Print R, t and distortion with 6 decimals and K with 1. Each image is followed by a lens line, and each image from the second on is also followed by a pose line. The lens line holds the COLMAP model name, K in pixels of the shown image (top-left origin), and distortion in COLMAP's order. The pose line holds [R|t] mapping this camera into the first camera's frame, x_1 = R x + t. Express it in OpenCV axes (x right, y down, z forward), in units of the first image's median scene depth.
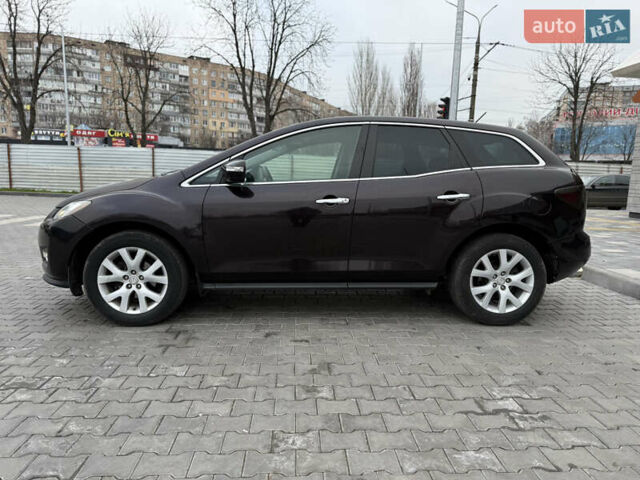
lens RADIAL K [[435.8, 0, 320.0], [0, 435.8, 240.0], [0, 0, 1]] dist [0.002145, -0.002338]
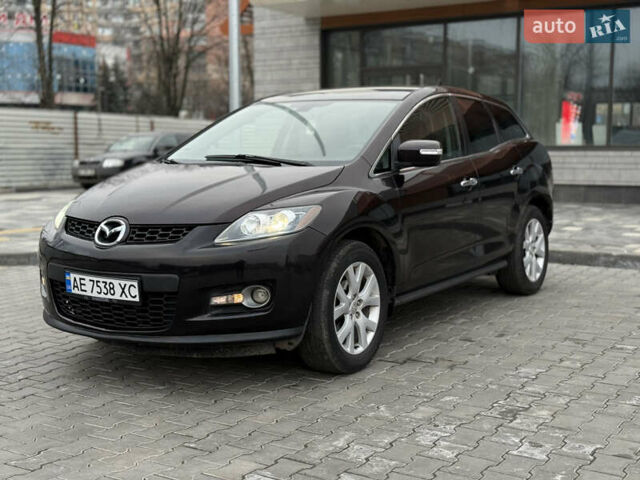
lens RADIAL K [[866.1, 0, 320.0], [0, 866.1, 240.0], [0, 0, 1]] dist [0.151986, -0.090134]
pose [[0.589141, -0.111230, 0.800338, -1.840351], [0.128449, 0.990777, 0.043143, -0.100733], [-0.797756, 0.077386, 0.597995, 0.201001]]
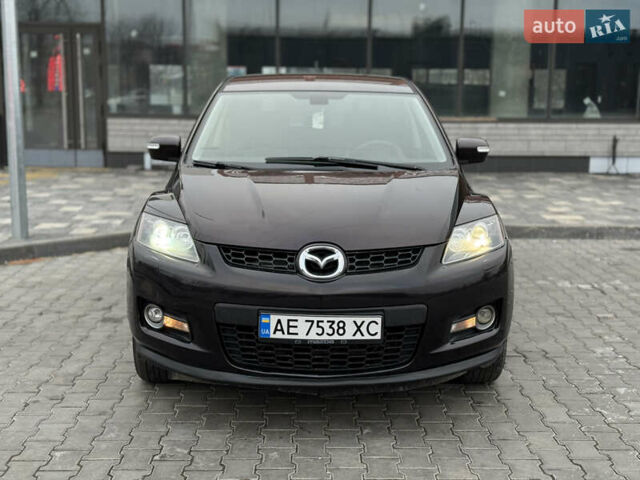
lens RADIAL K [[866.1, 0, 320.0], [0, 866.1, 240.0], [0, 0, 1]] dist [0.151986, -0.090134]
pose [[0.056282, -0.179880, 0.982077, -2.096396], [0.134778, 0.976002, 0.171043, -0.350765], [-0.989276, 0.122736, 0.079175, 1.312301]]
